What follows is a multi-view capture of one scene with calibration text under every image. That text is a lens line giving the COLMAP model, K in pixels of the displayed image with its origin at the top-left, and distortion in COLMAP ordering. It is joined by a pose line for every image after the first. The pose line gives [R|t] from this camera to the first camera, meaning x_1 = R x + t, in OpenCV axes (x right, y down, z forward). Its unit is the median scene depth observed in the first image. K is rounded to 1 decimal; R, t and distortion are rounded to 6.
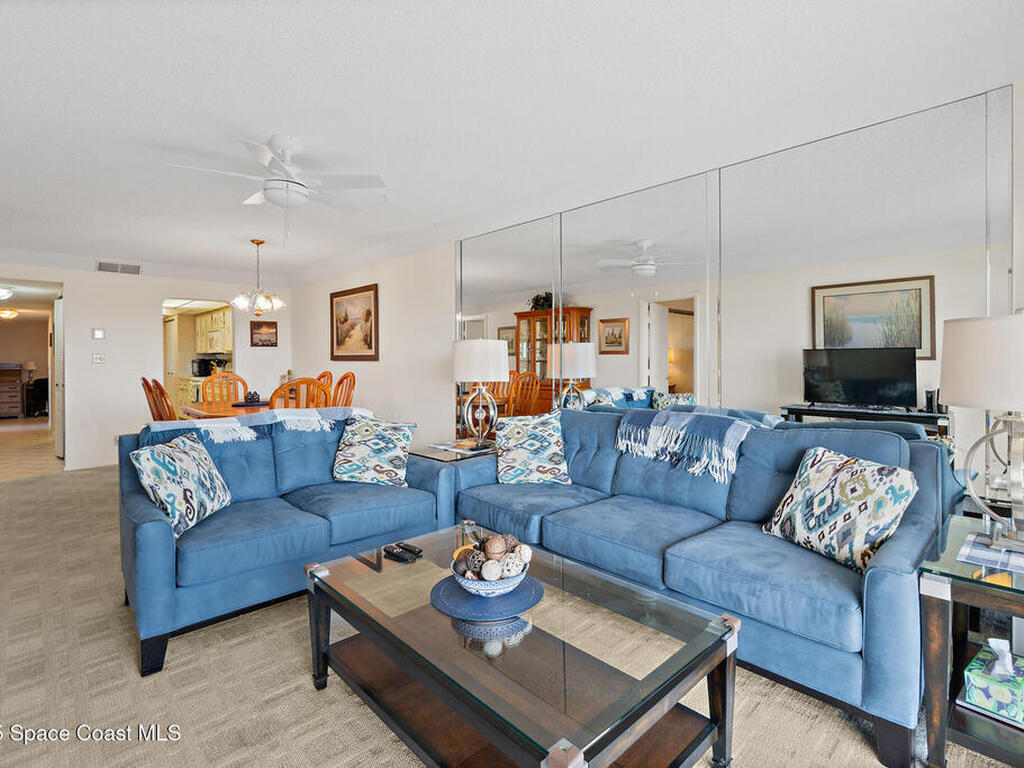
lens RADIAL K [[497.1, 0, 501.1], [0, 497.1, 366.5], [0, 0, 1]] dist [0.004123, -0.001465]
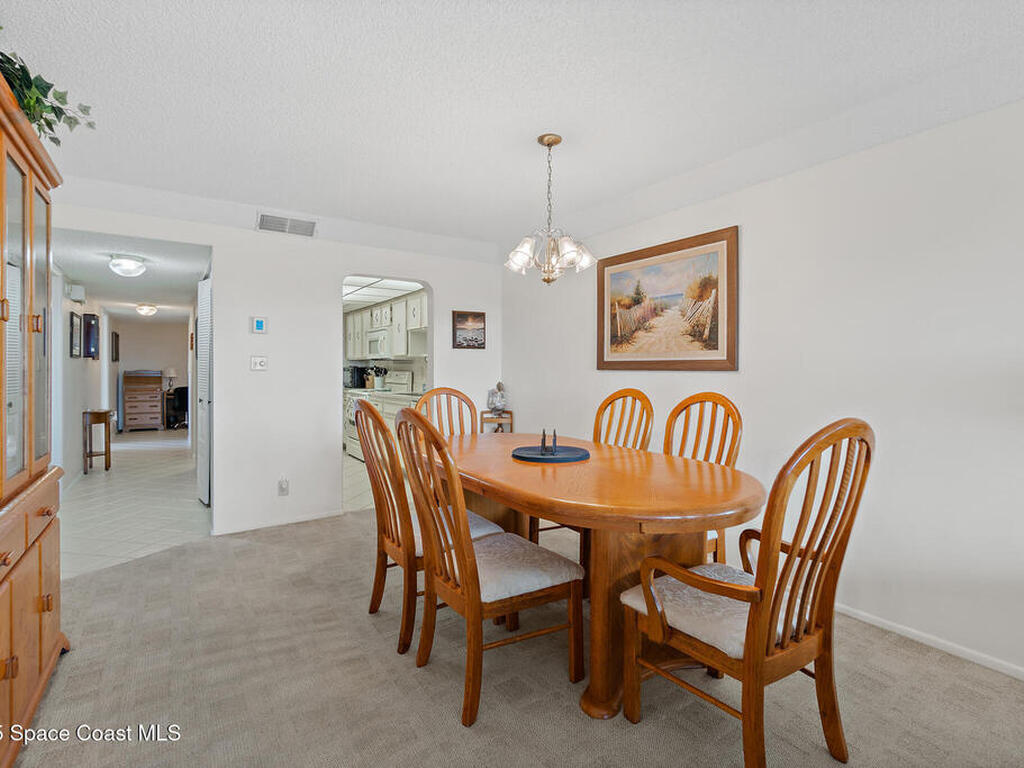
lens RADIAL K [[497.1, 0, 512.6], [0, 497.1, 381.9], [0, 0, 1]] dist [0.004123, -0.001465]
pose [[0.987577, 0.012733, -0.156618, -0.310336], [-0.011188, 0.999880, 0.010742, -0.002047], [0.156736, -0.008856, 0.987601, 0.334872]]
